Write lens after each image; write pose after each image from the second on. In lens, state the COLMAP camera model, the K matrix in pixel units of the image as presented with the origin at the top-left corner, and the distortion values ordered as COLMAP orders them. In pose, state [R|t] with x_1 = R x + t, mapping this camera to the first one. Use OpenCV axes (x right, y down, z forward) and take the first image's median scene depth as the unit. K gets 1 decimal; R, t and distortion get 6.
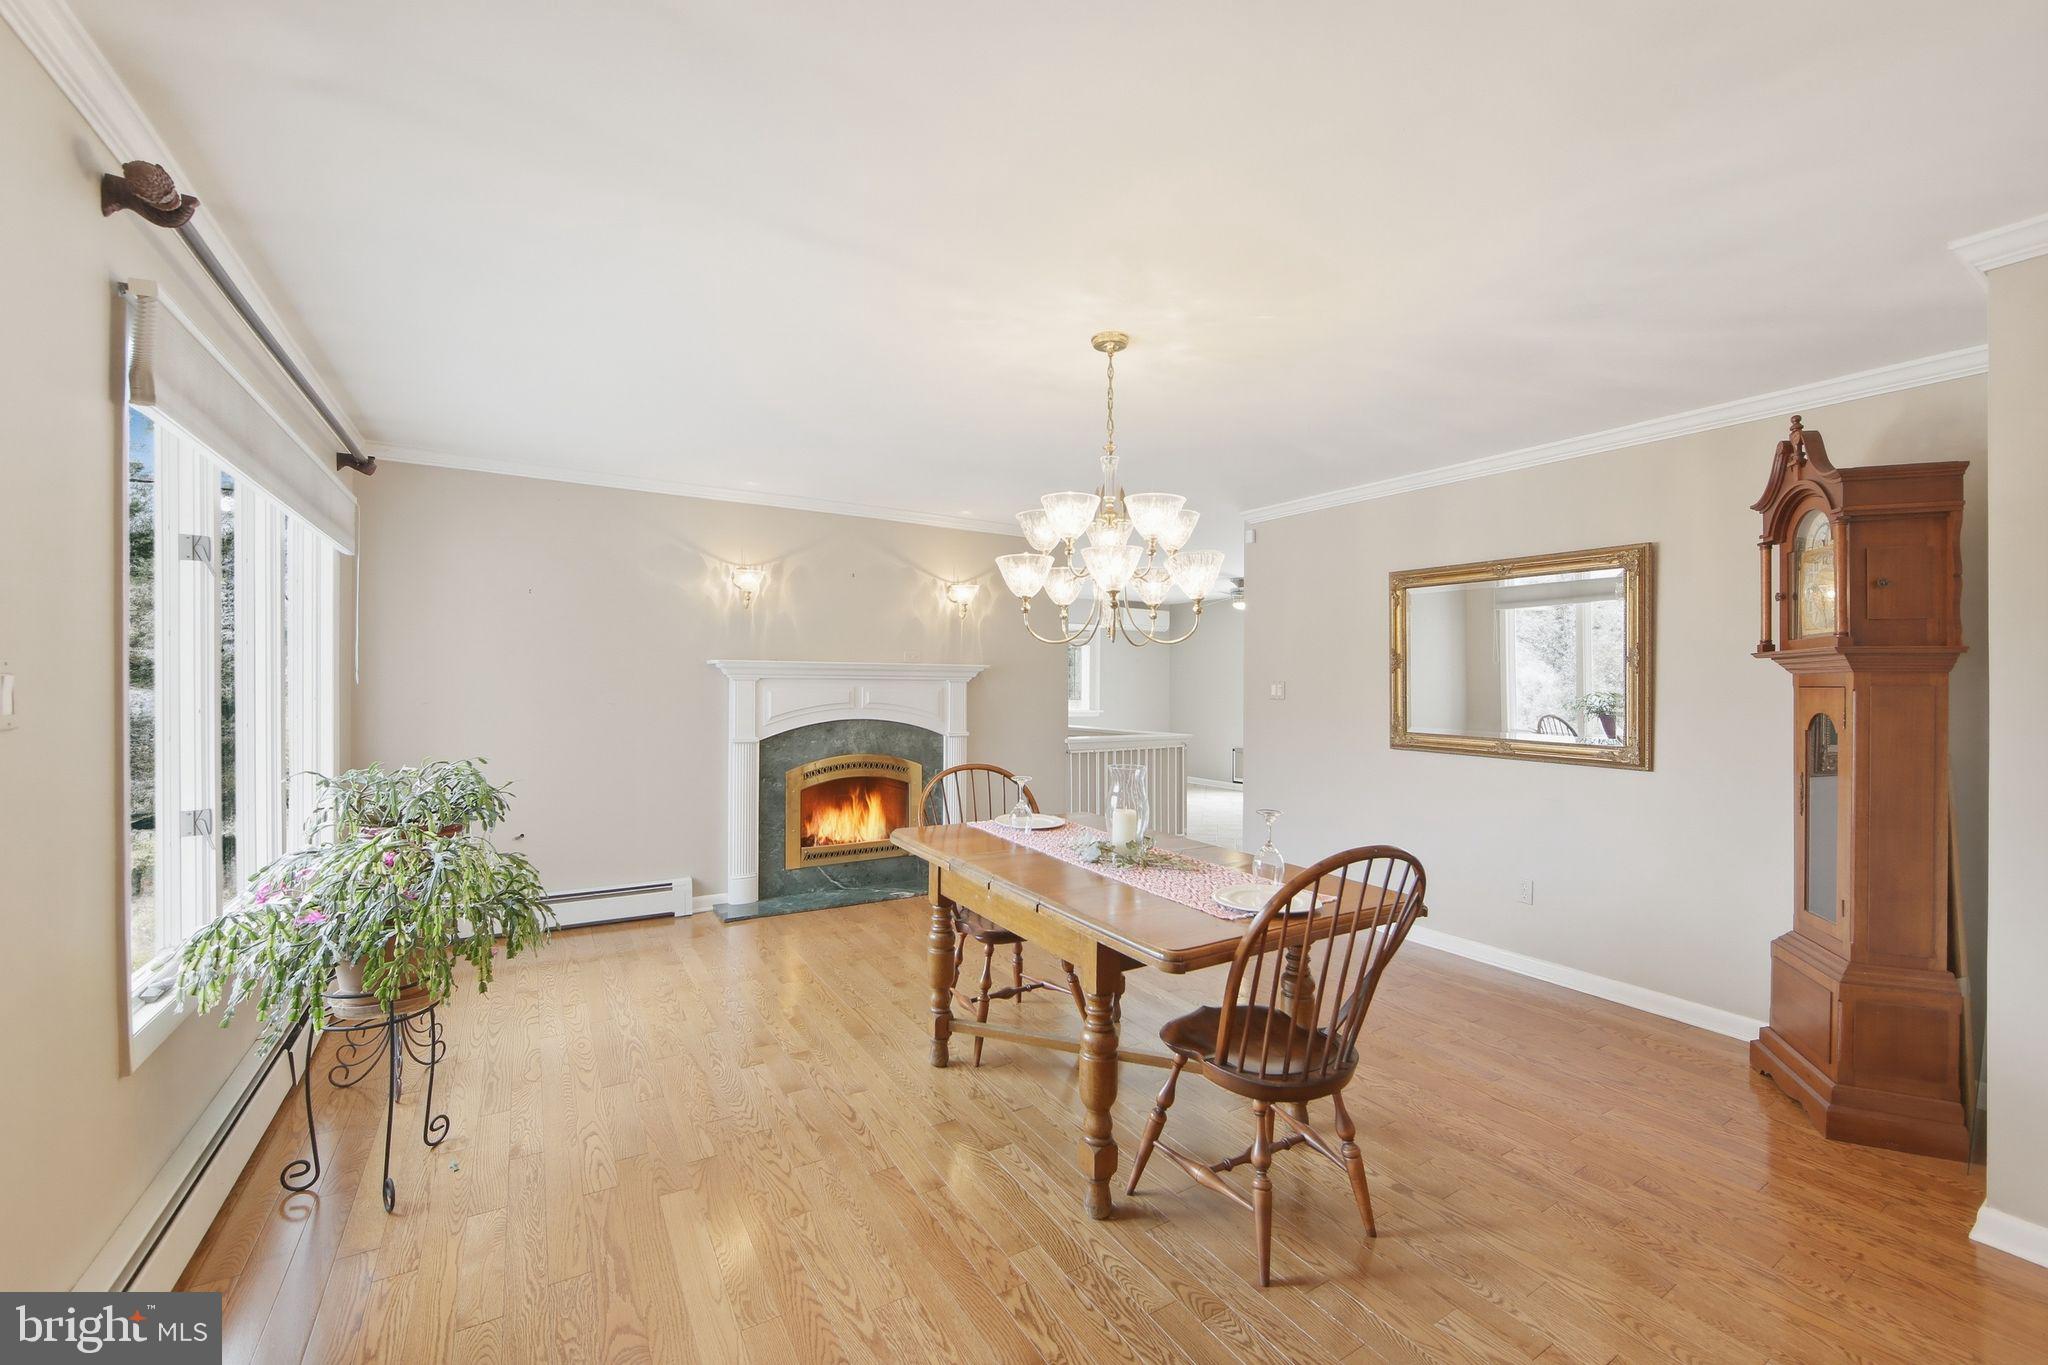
lens RADIAL K [[828.5, 0, 1028.5], [0, 828.5, 681.8], [0, 0, 1]] dist [-0.011032, 0.000332]
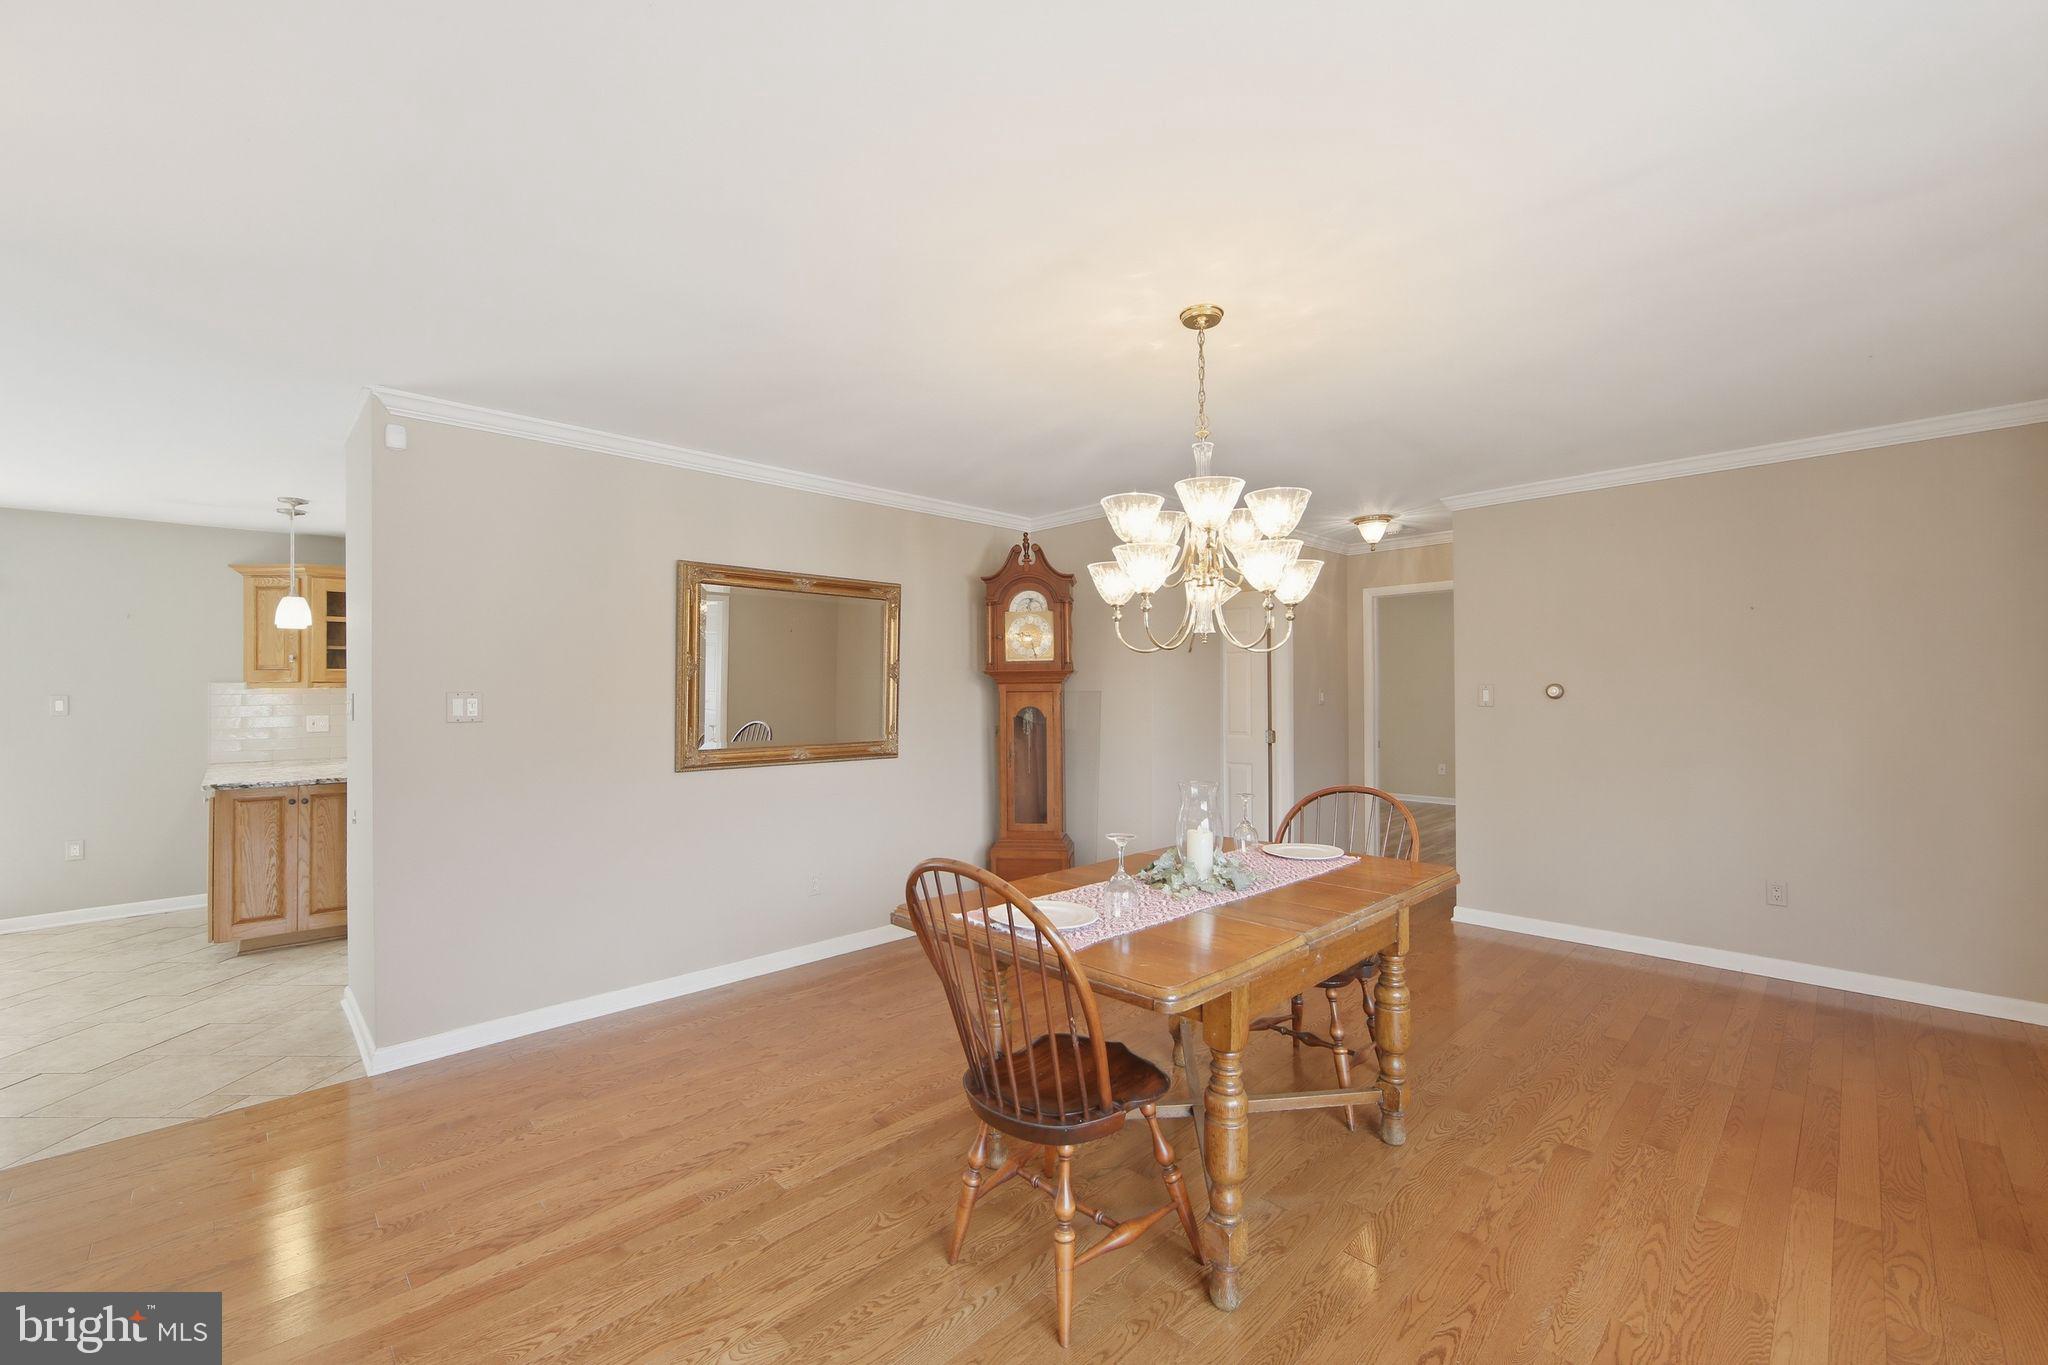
lens RADIAL K [[828.5, 0, 1029.0], [0, 828.5, 680.5], [0, 0, 1]] dist [-0.011032, 0.000332]
pose [[-0.220958, -0.003844, 0.975276, -0.591088], [-0.002085, 0.999992, 0.003469, -0.020017], [-0.975281, -0.001267, -0.220964, 1.097215]]
